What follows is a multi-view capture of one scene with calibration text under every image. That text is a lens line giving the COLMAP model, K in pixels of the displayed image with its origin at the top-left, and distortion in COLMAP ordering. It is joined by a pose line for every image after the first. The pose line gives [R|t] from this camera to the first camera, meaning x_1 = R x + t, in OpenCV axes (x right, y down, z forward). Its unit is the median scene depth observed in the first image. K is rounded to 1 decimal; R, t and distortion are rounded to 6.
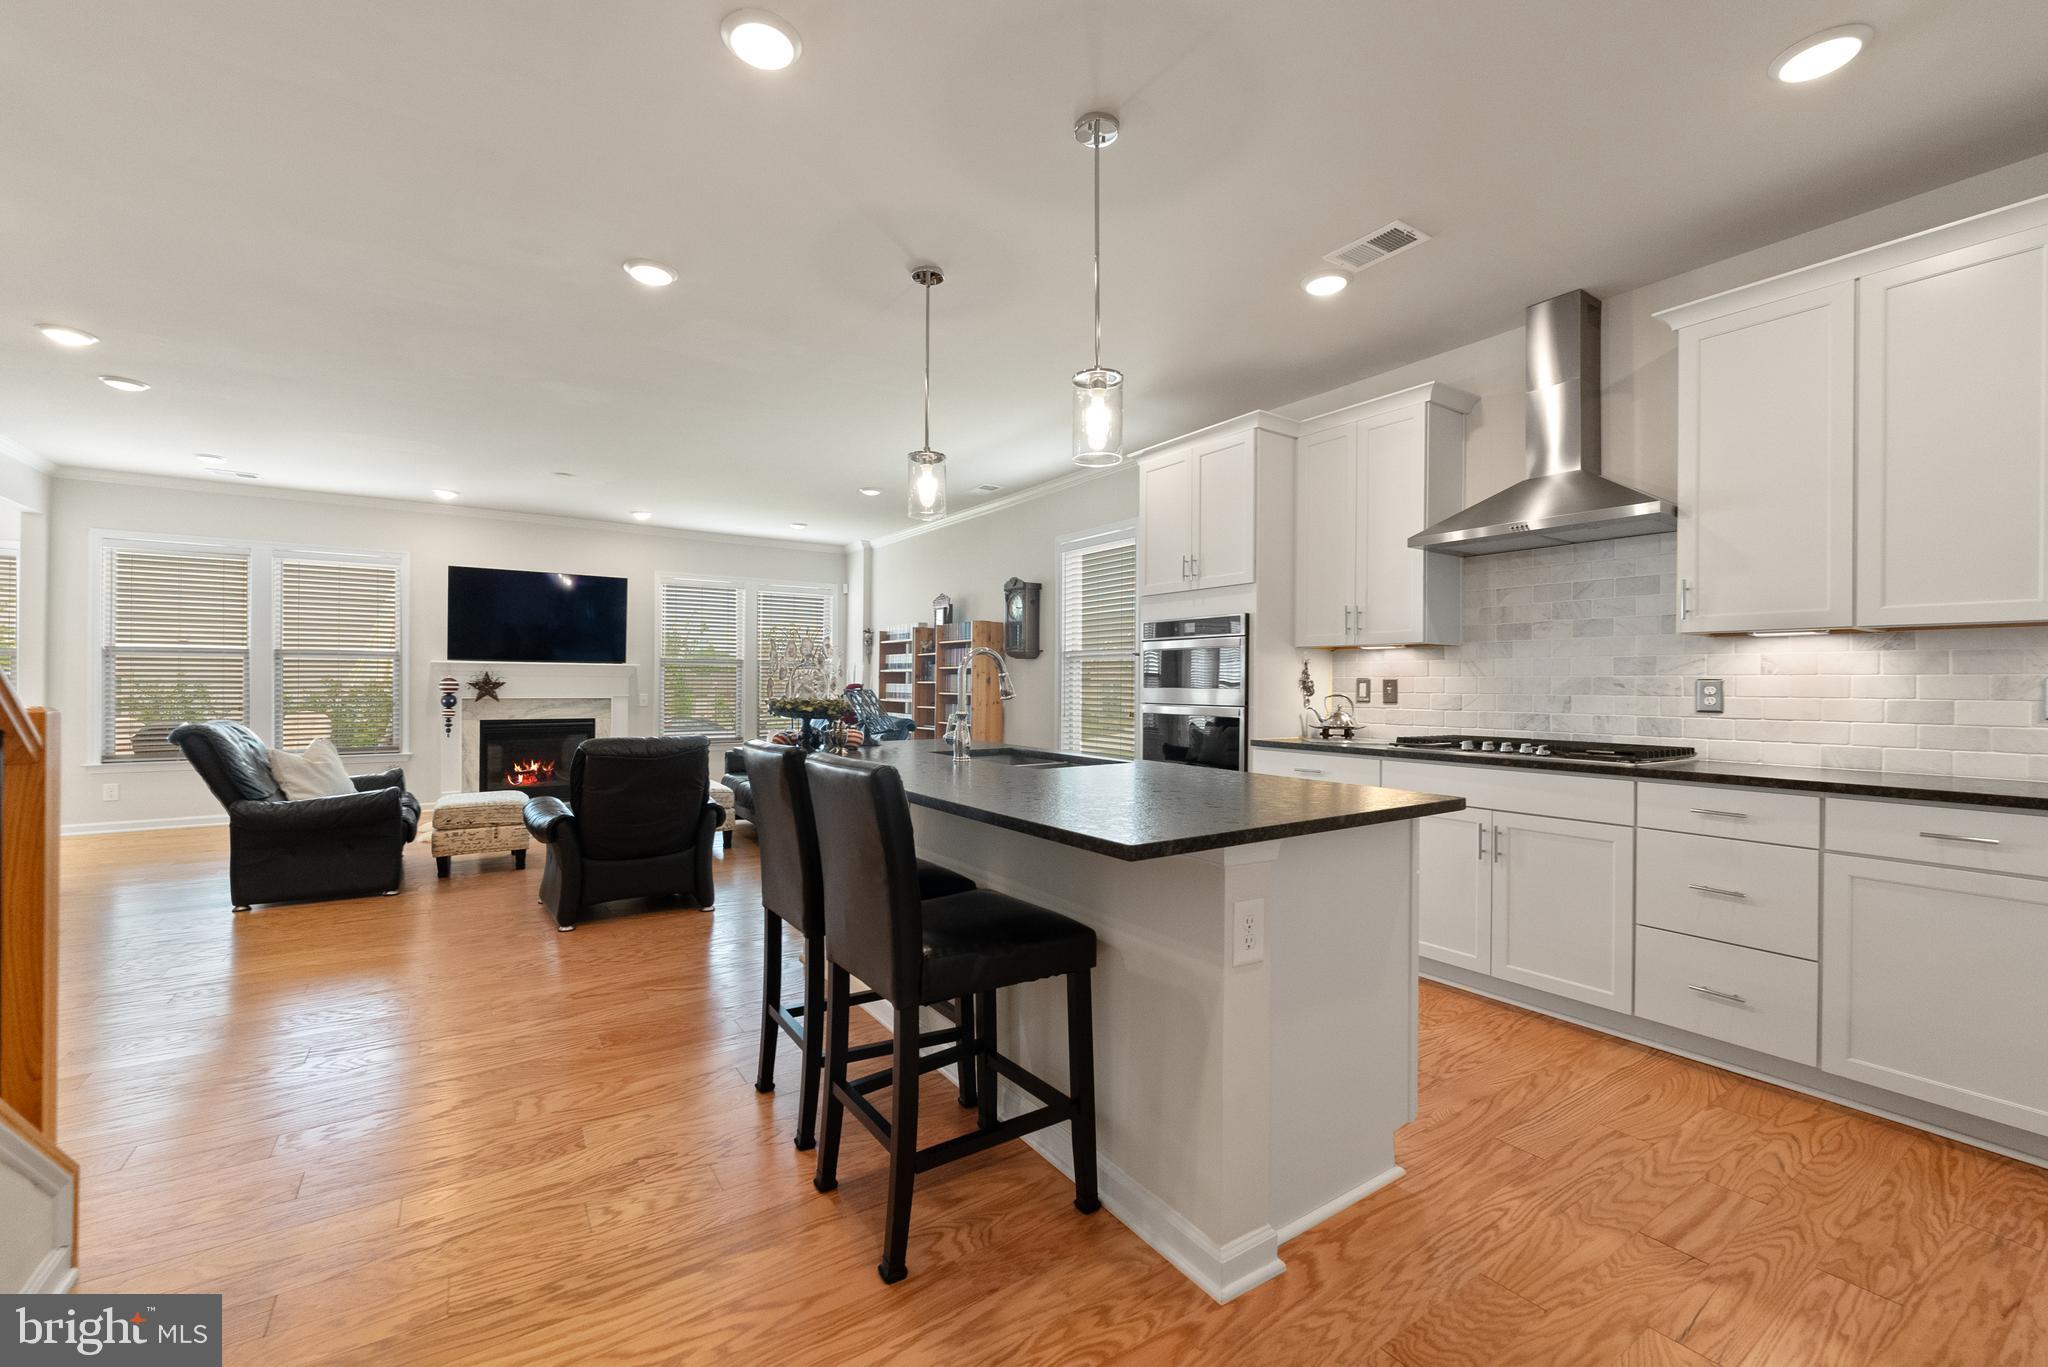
lens RADIAL K [[839.3, 0, 1026.8], [0, 839.3, 679.4], [0, 0, 1]] dist [-0.002336, -0.000456]
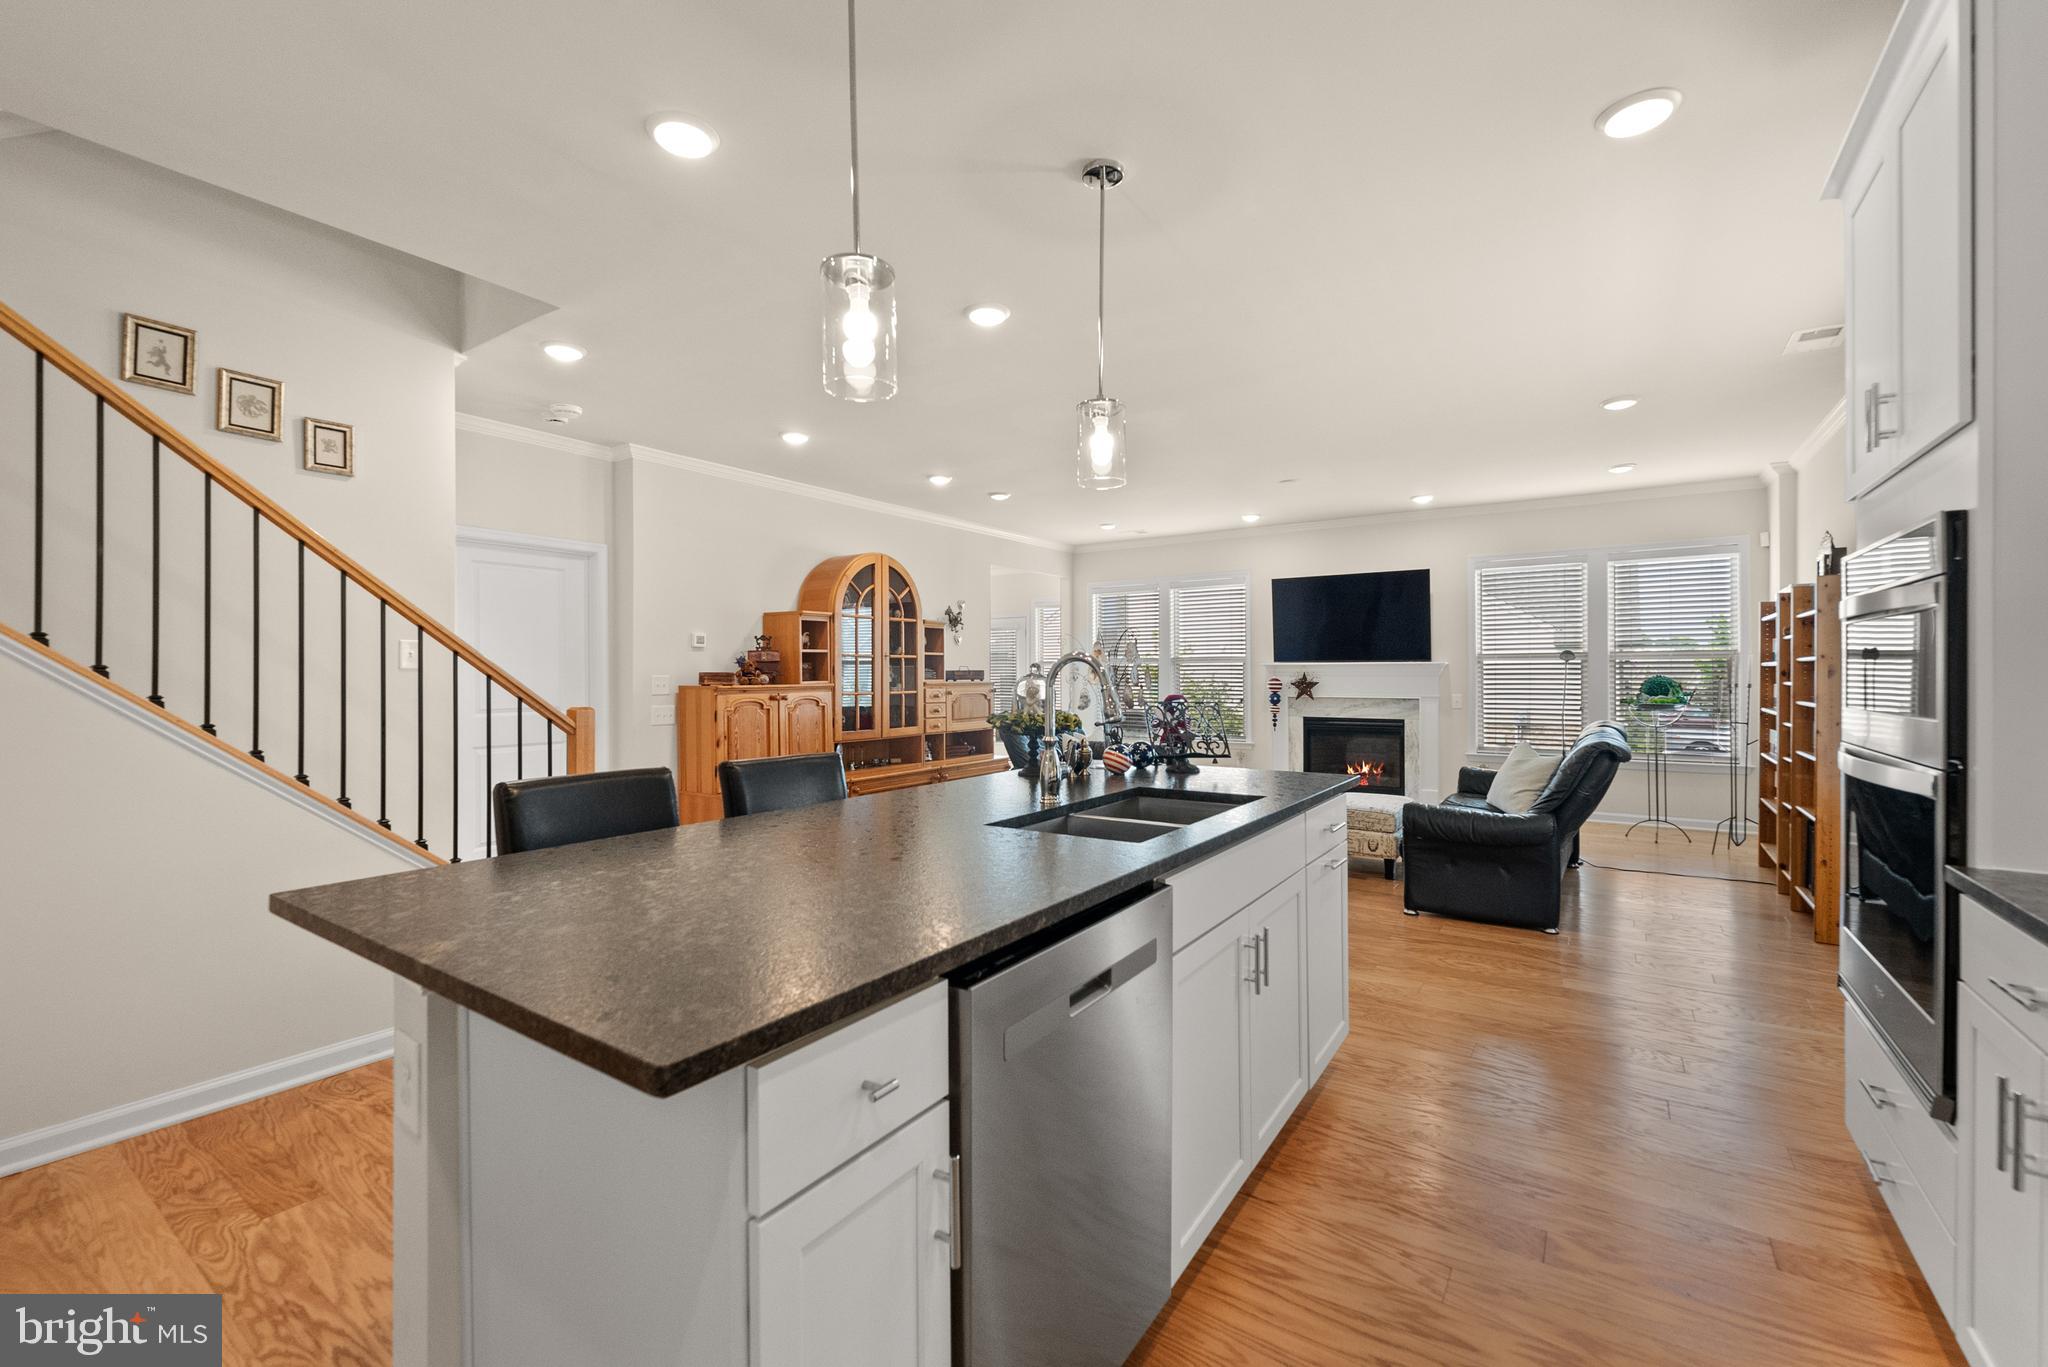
lens RADIAL K [[839.3, 0, 1026.8], [0, 839.3, 679.4], [0, 0, 1]] dist [-0.002336, -0.000456]
pose [[0.362655, -0.001020, -0.931923, 0.426964], [0.009830, 0.999948, 0.002731, -0.011620], [0.931872, -0.010151, 0.362646, 0.483014]]
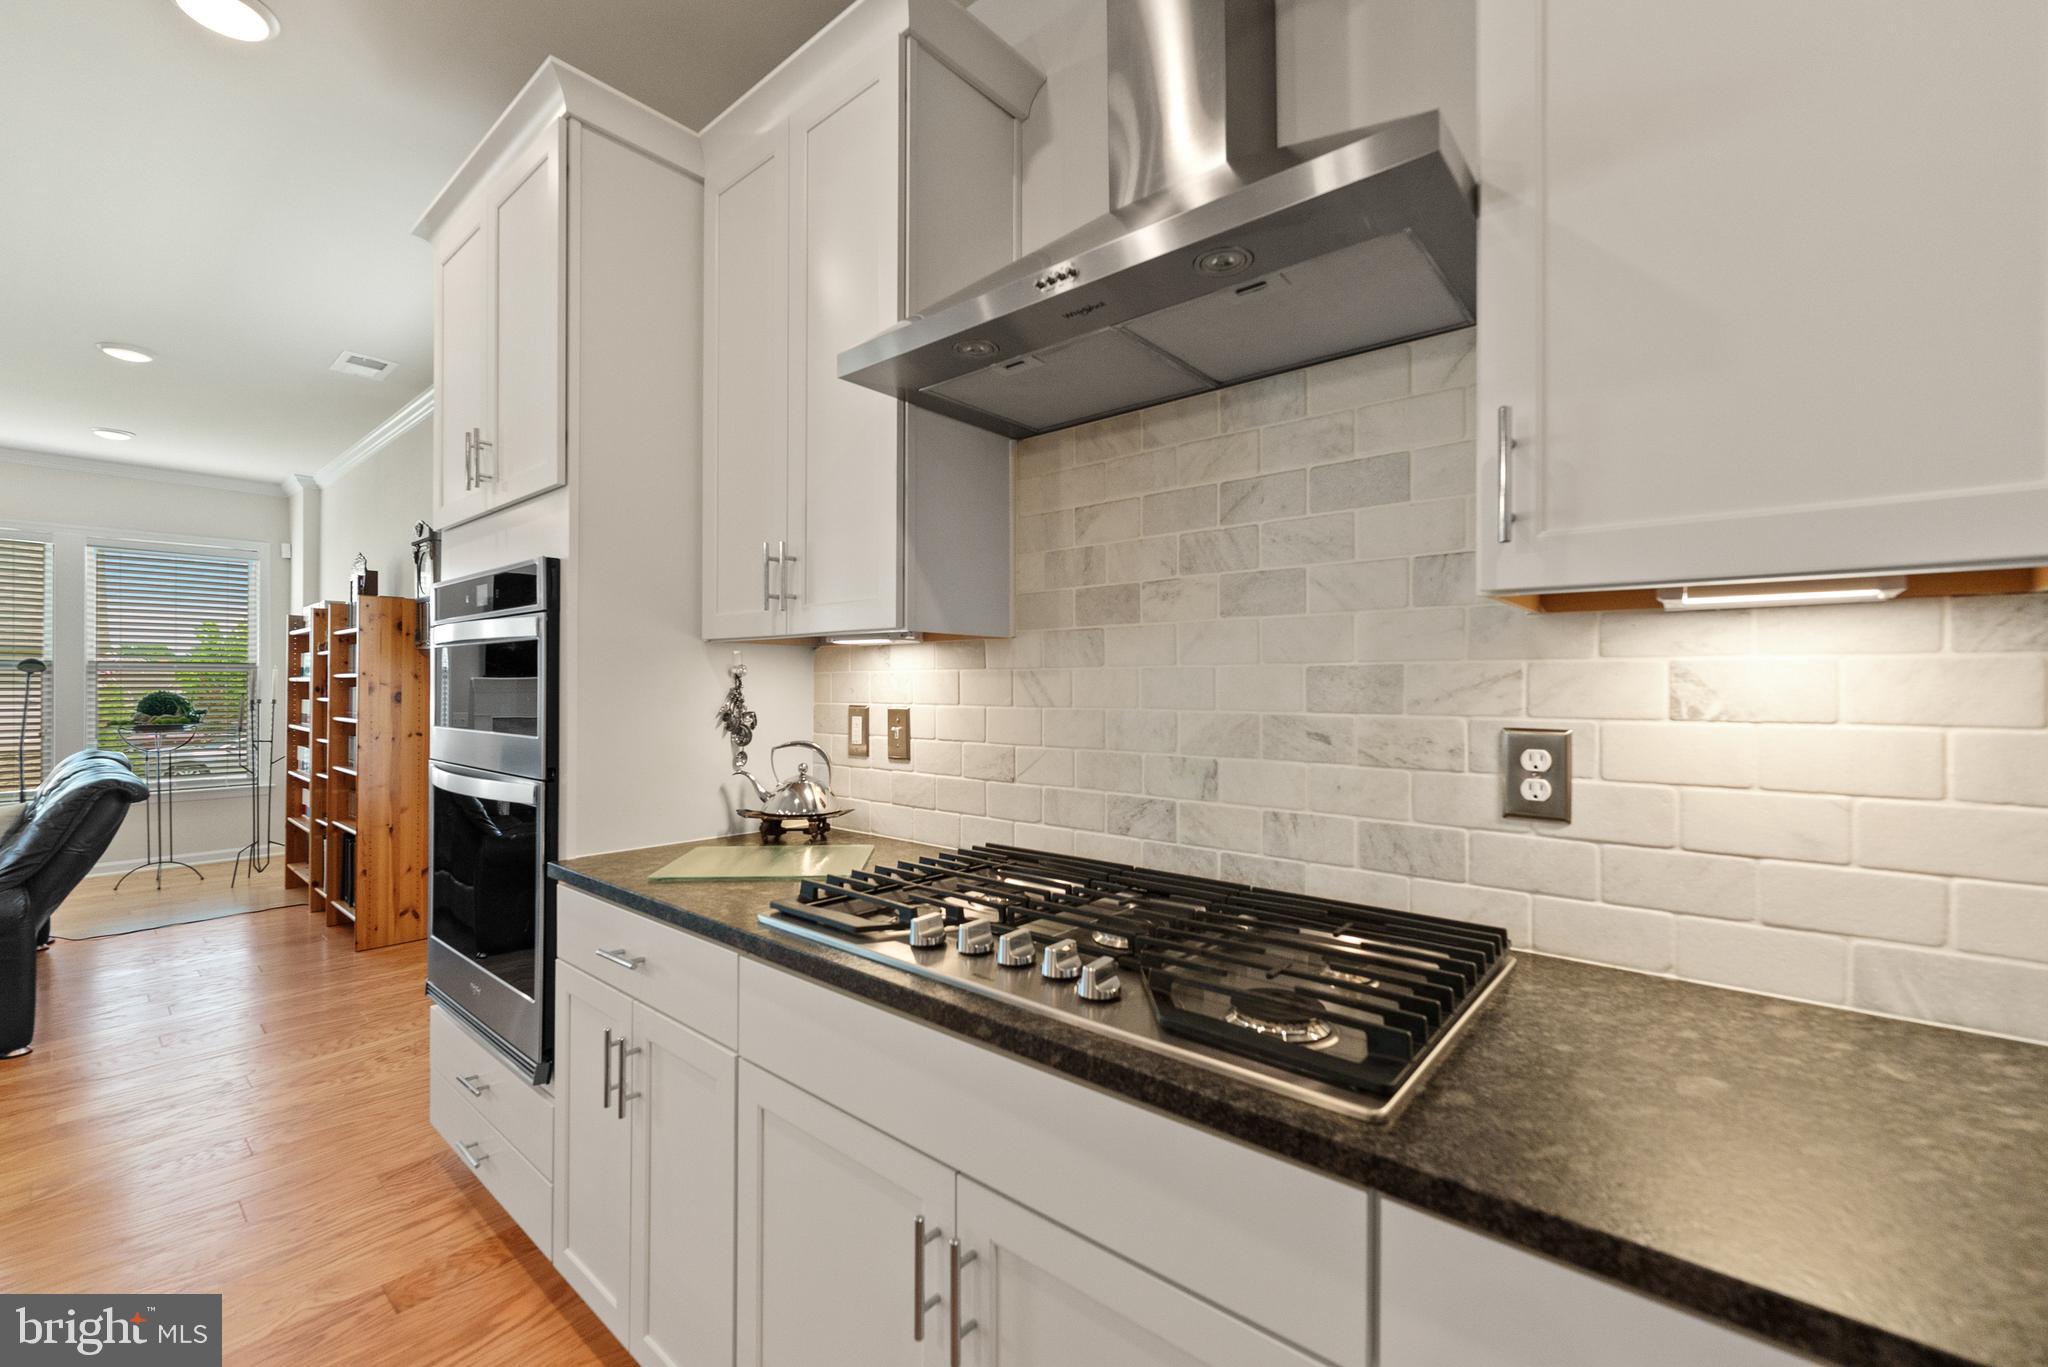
lens RADIAL K [[839.3, 0, 1026.8], [0, 839.3, 679.4], [0, 0, 1]] dist [-0.002336, -0.000456]
pose [[0.964078, -0.004457, 0.265583, 0.364901], [0.004314, 0.999990, 0.001122, -0.016561], [-0.265585, 0.000064, 0.964087, 0.509941]]
